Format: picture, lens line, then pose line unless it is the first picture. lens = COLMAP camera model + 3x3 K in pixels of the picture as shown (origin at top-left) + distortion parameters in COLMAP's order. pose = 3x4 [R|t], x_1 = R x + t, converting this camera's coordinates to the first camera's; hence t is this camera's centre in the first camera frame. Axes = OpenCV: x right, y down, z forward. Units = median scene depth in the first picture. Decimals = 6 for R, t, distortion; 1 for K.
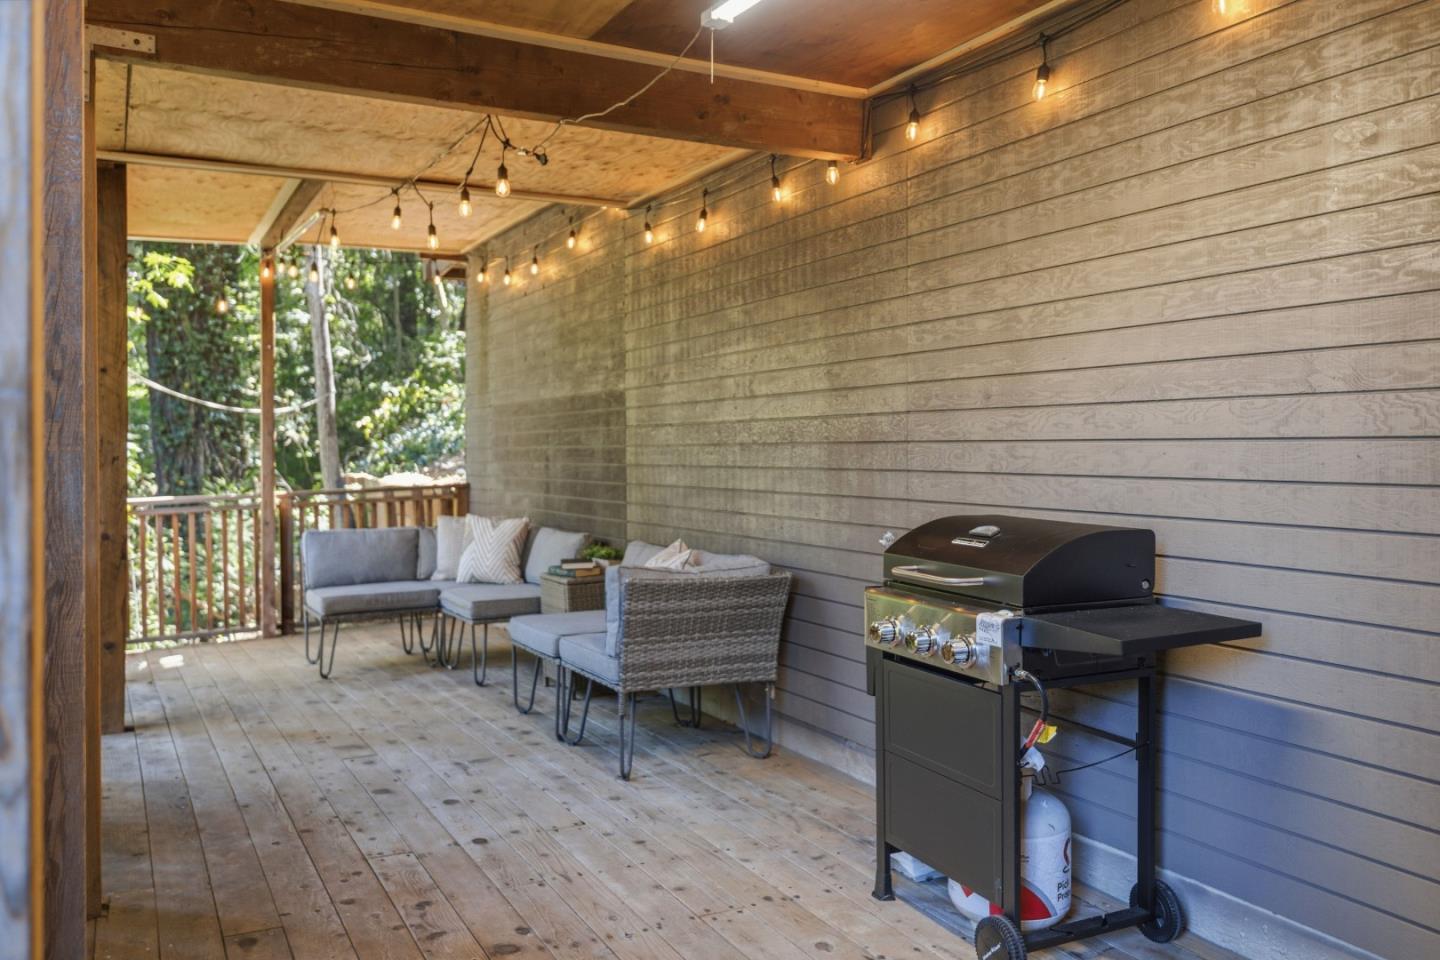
lens RADIAL K [[1127.0, 0, 720.7], [0, 1127.0, 440.1], [0, 0, 1]] dist [-0.001350, -0.001918]
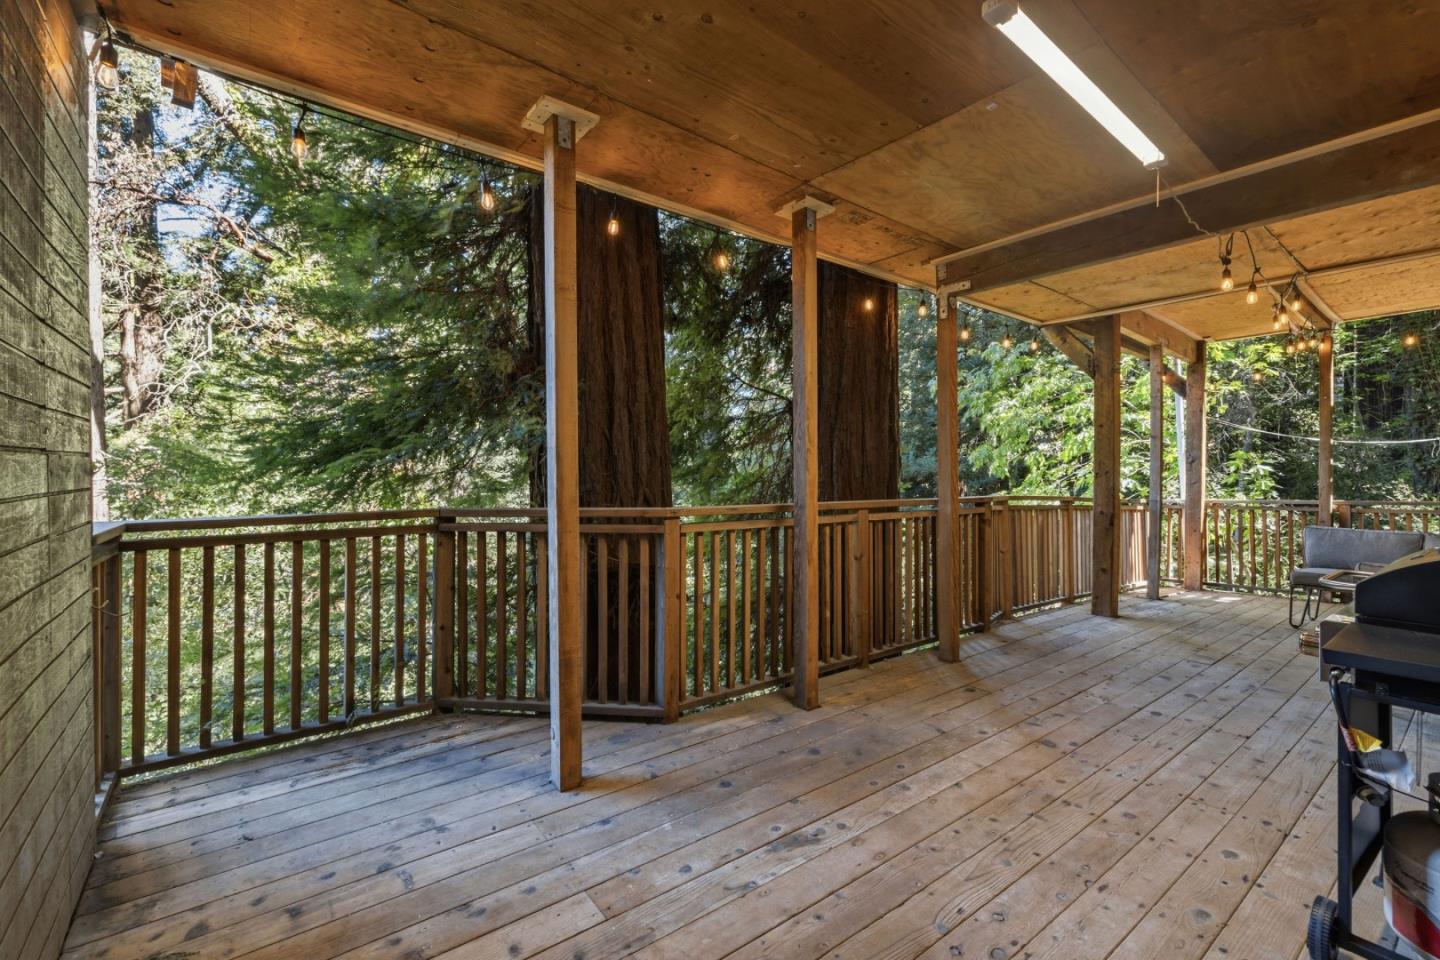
lens RADIAL K [[627.4, 0, 721.9], [0, 627.4, 464.0], [0, 0, 1]] dist [-0.000142, -0.000114]
pose [[0.166685, -0.005834, -0.985993, 0.554264], [-0.000335, 0.999982, -0.005974, 0.013615], [0.986010, 0.001326, 0.166680, 0.258539]]
